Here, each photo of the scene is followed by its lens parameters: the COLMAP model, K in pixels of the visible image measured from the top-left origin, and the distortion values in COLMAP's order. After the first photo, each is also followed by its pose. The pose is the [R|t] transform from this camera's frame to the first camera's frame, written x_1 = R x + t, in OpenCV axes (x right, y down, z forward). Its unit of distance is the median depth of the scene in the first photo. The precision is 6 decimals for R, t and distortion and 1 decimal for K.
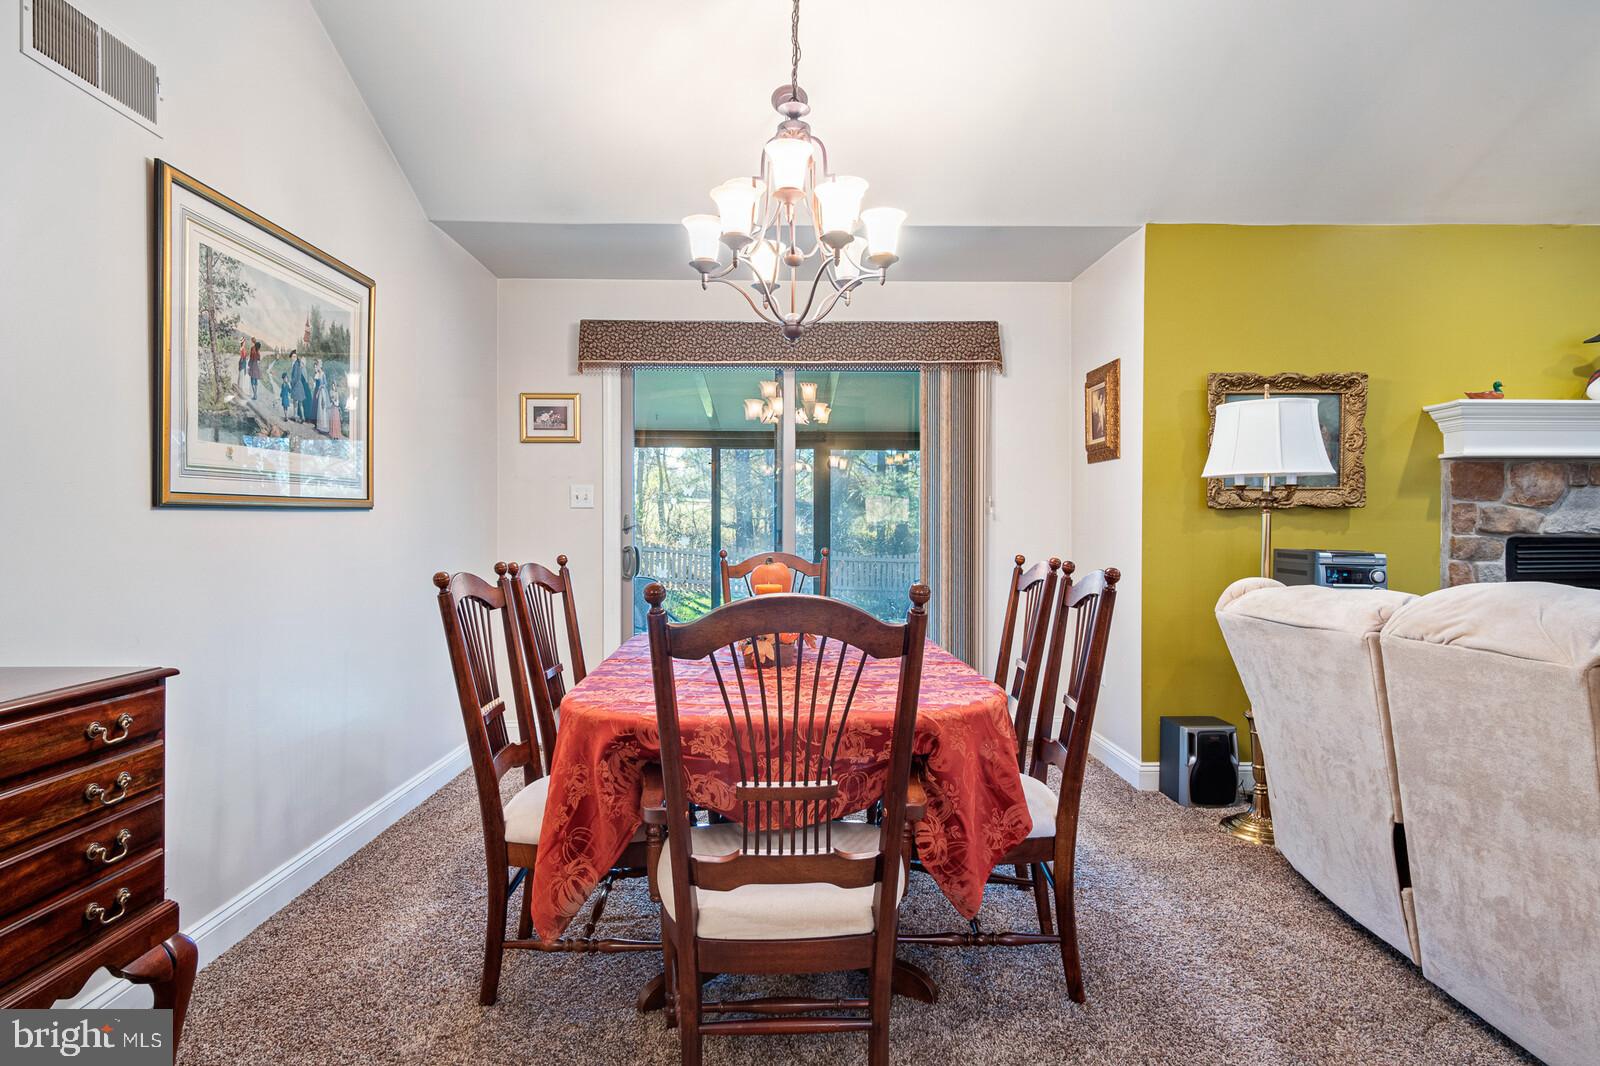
lens RADIAL K [[877.5, 0, 801.0], [0, 877.5, 527.9], [0, 0, 1]] dist [0.003929, -0.000210]
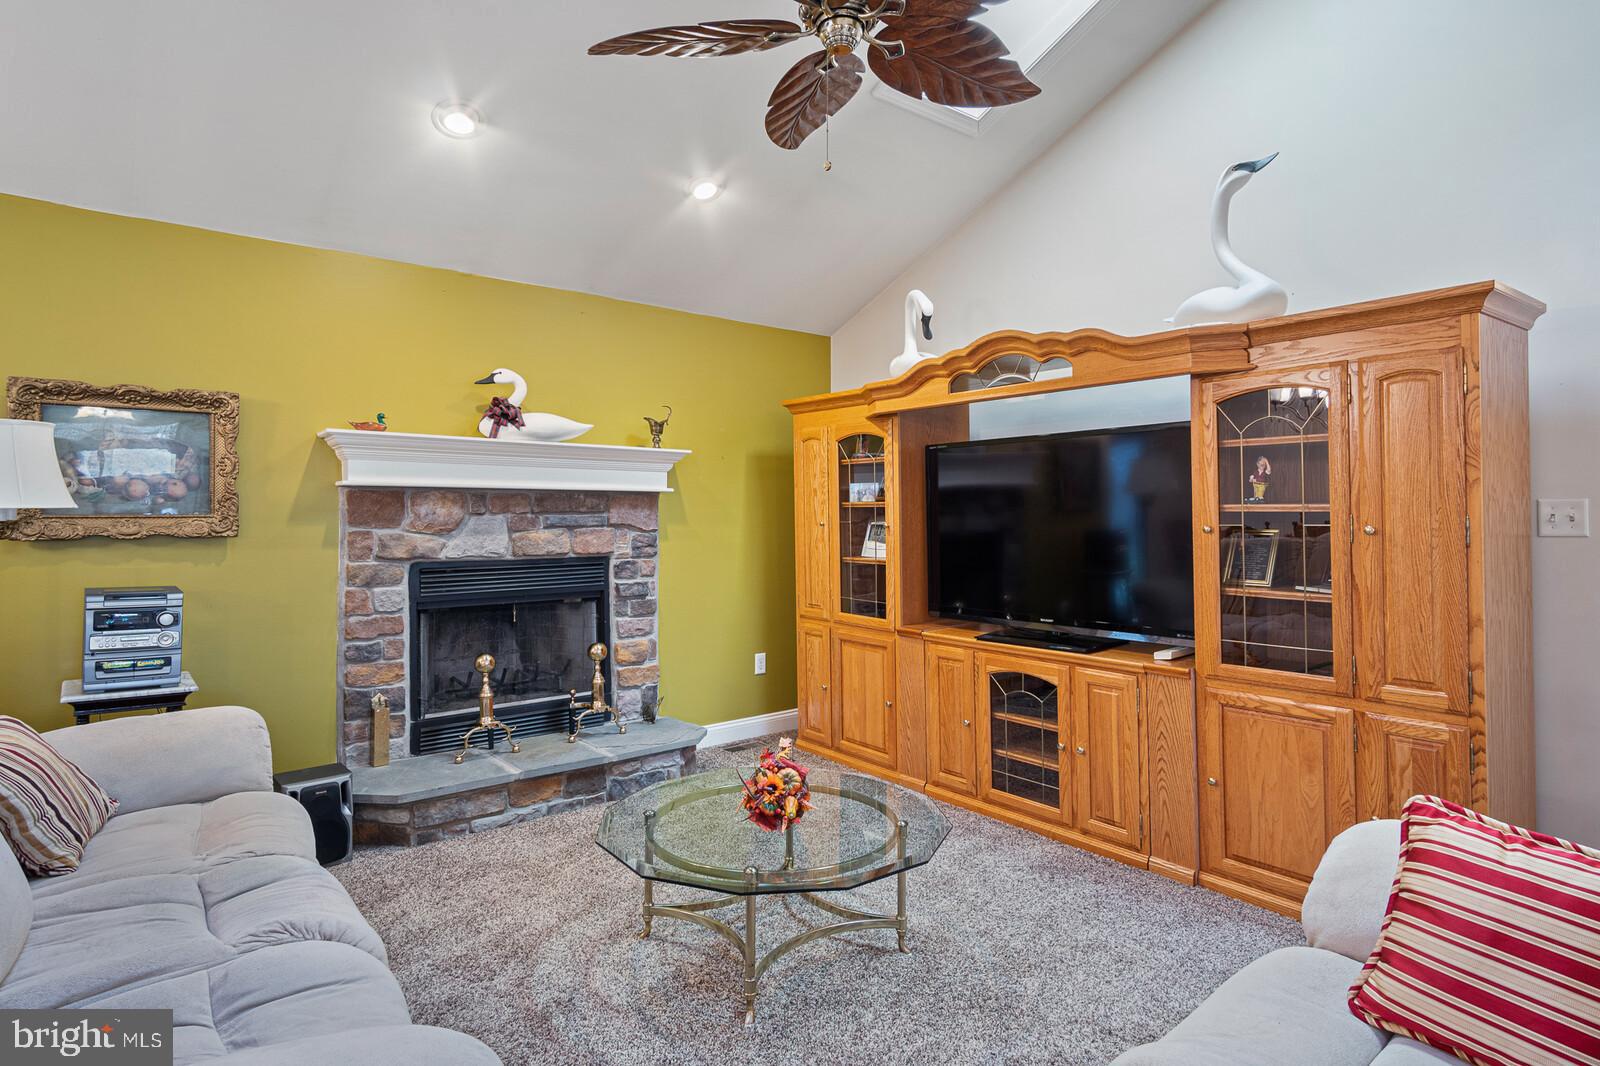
lens RADIAL K [[866.1, 0, 802.7], [0, 866.1, 513.7], [0, 0, 1]] dist [0.009519, 0.000055]
pose [[0.790261, 0.001908, 0.612767, 0.657894], [0.001117, 0.999989, -0.004554, -0.051481], [-0.612769, 0.004284, 0.790251, -0.119096]]
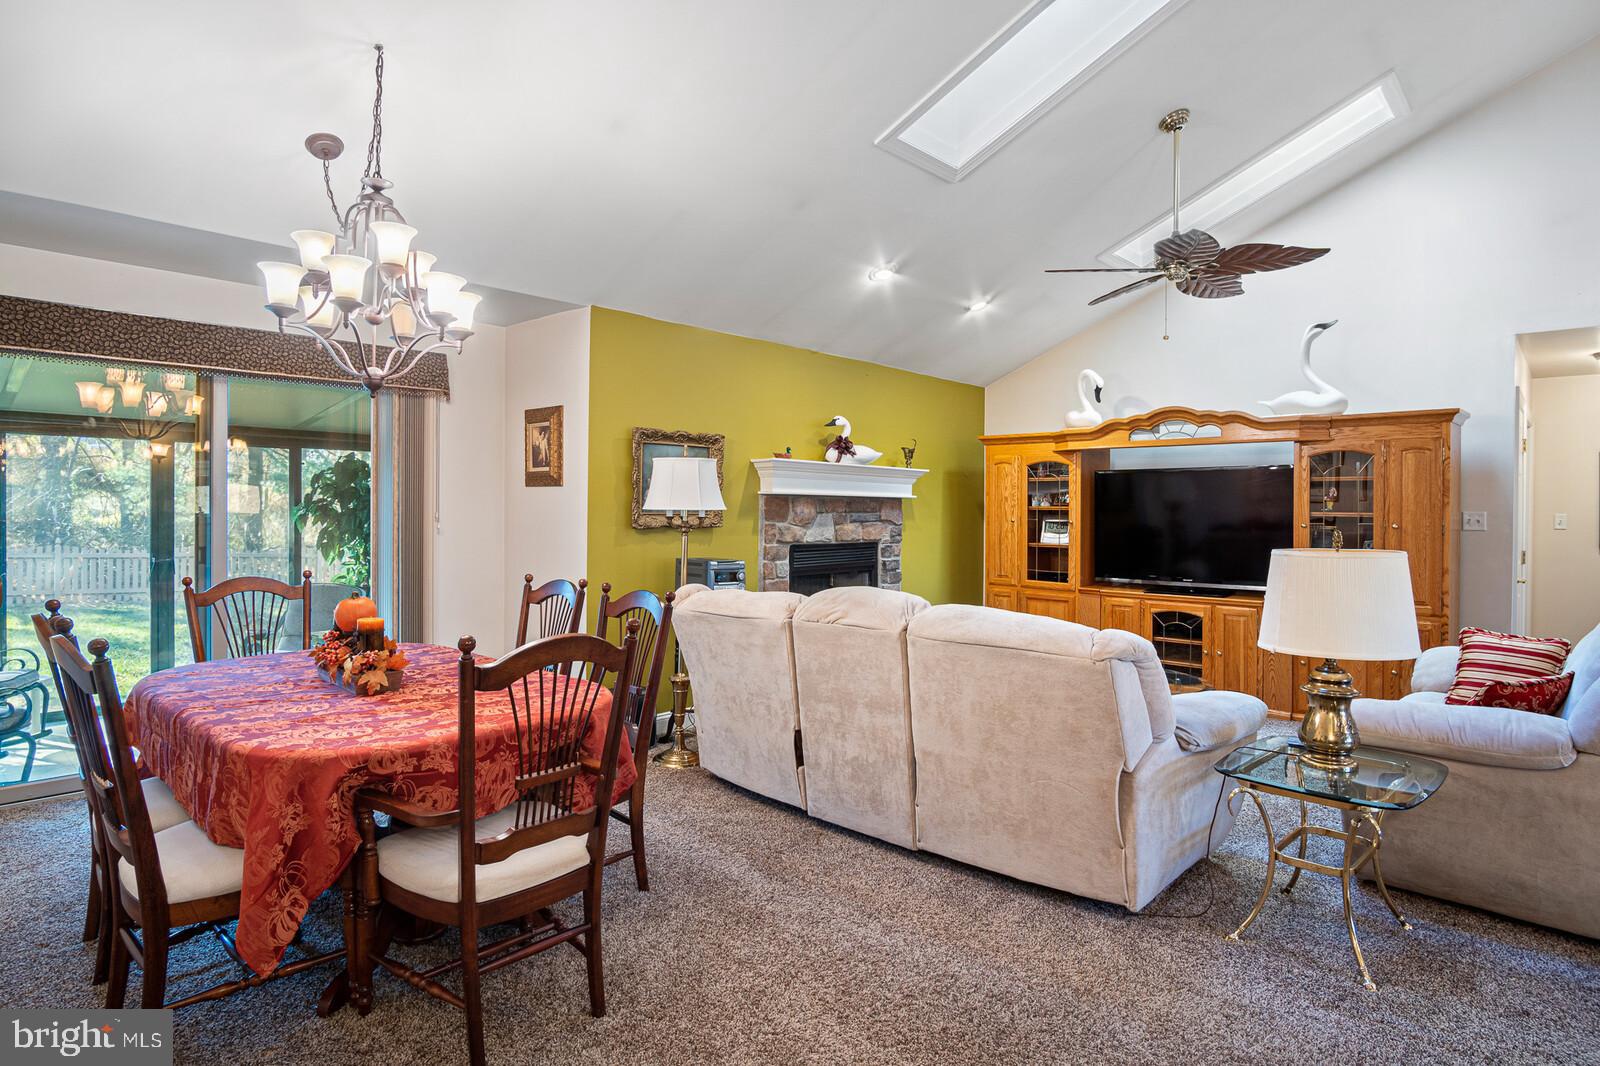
lens RADIAL K [[861.2, 0, 808.8], [0, 861.2, 522.2], [0, 0, 1]] dist [-0.023828, 0.000024]
pose [[0.693349, -0.003209, 0.720594, -0.344051], [-0.006878, 0.999915, 0.011071, -0.057555], [-0.720569, -0.012632, 0.693268, -0.111490]]
